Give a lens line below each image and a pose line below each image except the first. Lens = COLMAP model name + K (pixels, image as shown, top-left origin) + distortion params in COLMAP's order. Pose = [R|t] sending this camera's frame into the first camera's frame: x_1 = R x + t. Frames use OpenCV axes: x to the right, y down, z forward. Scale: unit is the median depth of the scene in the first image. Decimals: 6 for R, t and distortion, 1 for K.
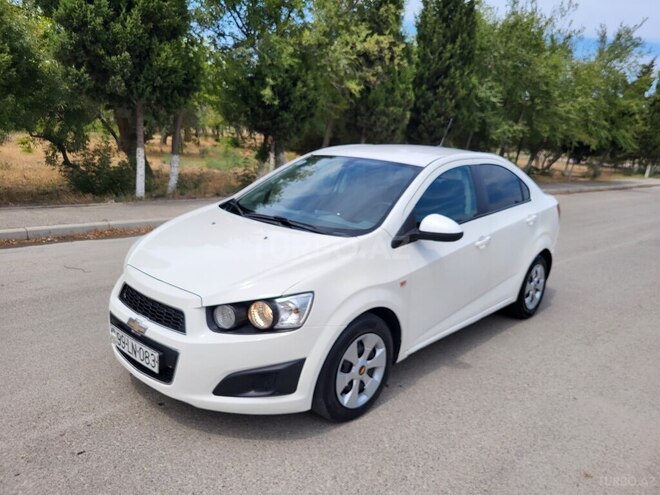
lens RADIAL K [[504.9, 0, 336.6], [0, 504.9, 241.0], [0, 0, 1]] dist [0.050790, -0.035582]
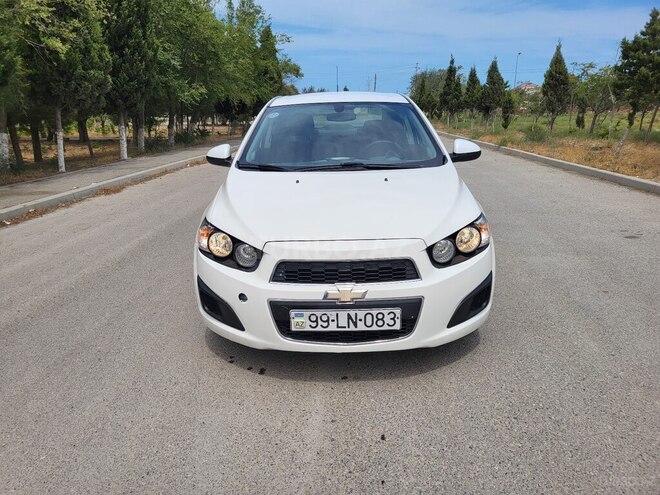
lens RADIAL K [[504.9, 0, 324.0], [0, 504.9, 241.5], [0, 0, 1]] dist [0.050790, -0.035582]
pose [[0.755473, -0.245119, 0.607599, -0.190984], [0.208982, 0.969091, 0.131110, -0.009740], [-0.620956, 0.027927, 0.783348, 0.067491]]
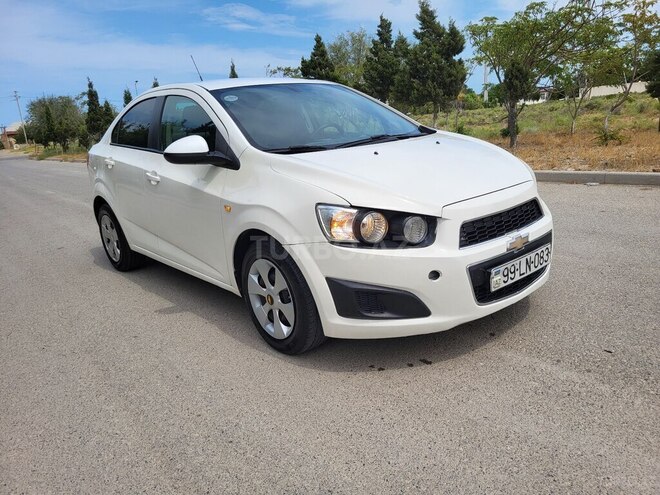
lens RADIAL K [[504.9, 0, 336.3], [0, 504.9, 244.8], [0, 0, 1]] dist [0.050790, -0.035582]
pose [[0.116039, -0.319161, 0.940570, -0.259541], [0.302131, 0.913435, 0.272679, -0.034434], [-0.946178, 0.252533, 0.202423, 0.229763]]
